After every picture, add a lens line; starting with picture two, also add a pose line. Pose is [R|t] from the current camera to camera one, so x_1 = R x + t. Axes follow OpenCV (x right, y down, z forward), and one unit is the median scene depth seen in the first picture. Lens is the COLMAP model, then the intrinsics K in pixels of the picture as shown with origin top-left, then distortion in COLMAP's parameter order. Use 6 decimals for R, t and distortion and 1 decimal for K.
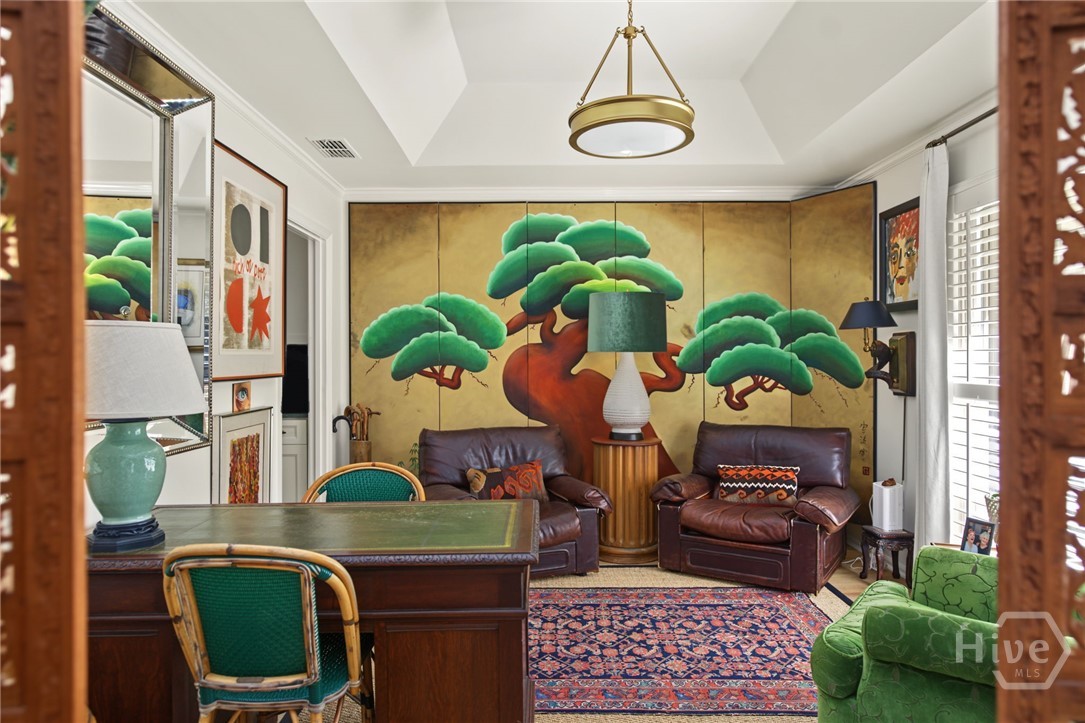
lens RADIAL K [[665.5, 0, 533.4], [0, 665.5, 356.9], [0, 0, 1]] dist [-0.000924, -0.000611]
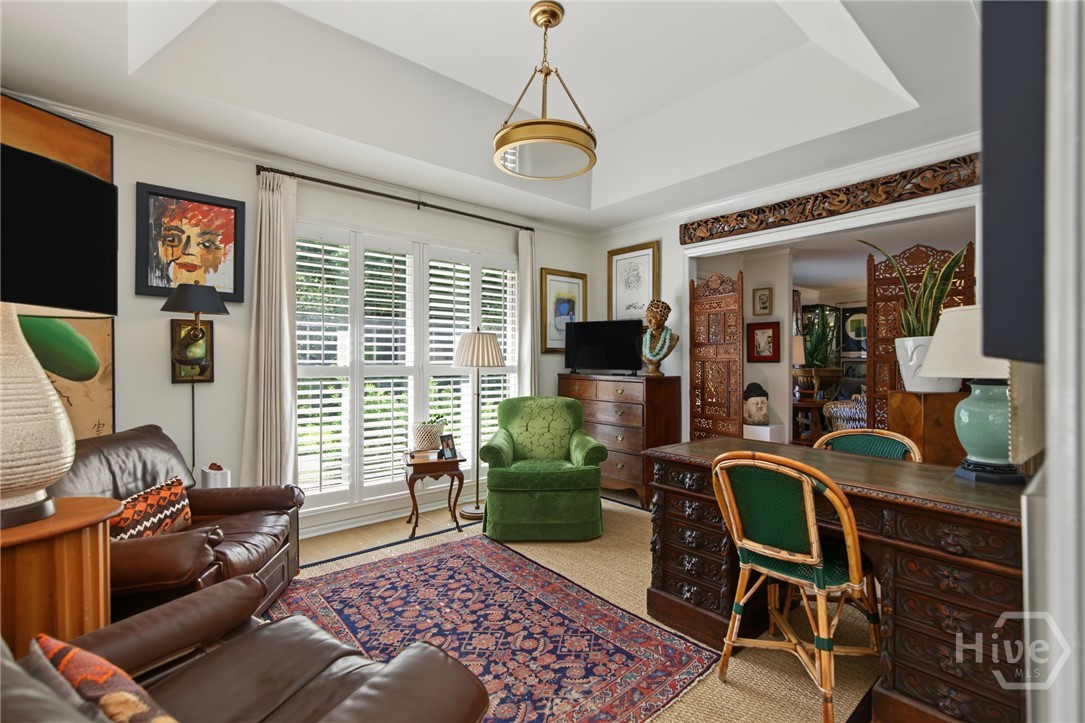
lens RADIAL K [[493.3, 0, 552.5], [0, 493.3, 365.6], [0, 0, 1]] dist [-0.002534, 0.000023]
pose [[-0.667996, -0.003660, 0.744156, -0.346271], [-0.003184, 0.999993, 0.002059, 0.027790], [-0.744158, -0.000994, -0.668003, 1.041544]]
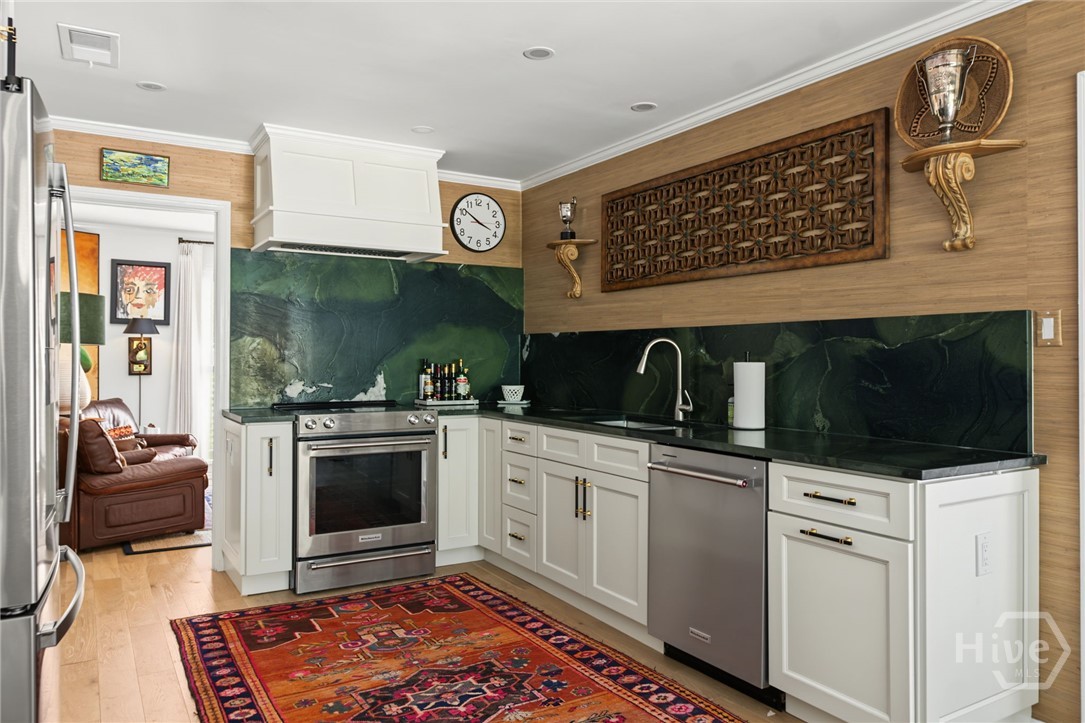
lens RADIAL K [[770.9, 0, 549.5], [0, 770.9, 353.4], [0, 0, 1]] dist [0.004727, 0.000923]
pose [[-0.530395, 0.009122, 0.847702, -1.559153], [-0.004604, 0.999896, -0.013640, 0.024558], [-0.847738, -0.011137, -0.530298, 1.102525]]
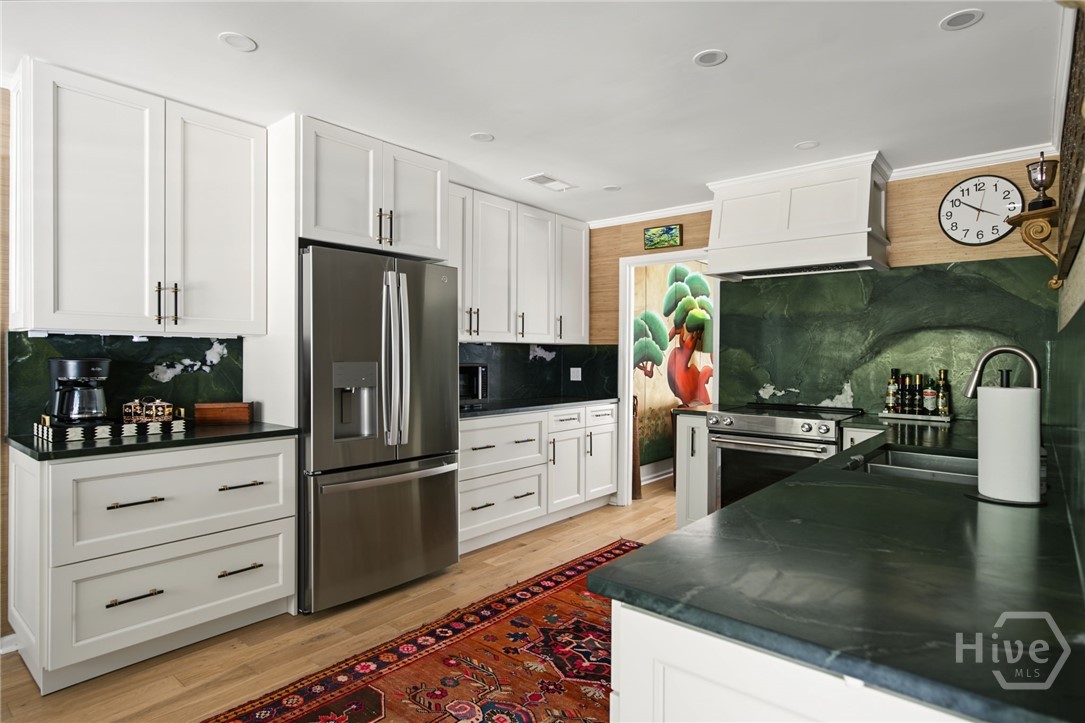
lens RADIAL K [[586.6, 0, 545.3], [0, 586.6, 362.9], [0, 0, 1]] dist [-0.003416, 0.002541]
pose [[0.635255, -0.000155, 0.772302, -1.438106], [-0.015069, 0.999807, 0.012595, 0.004109], [-0.772155, -0.019639, 0.635131, 0.425909]]
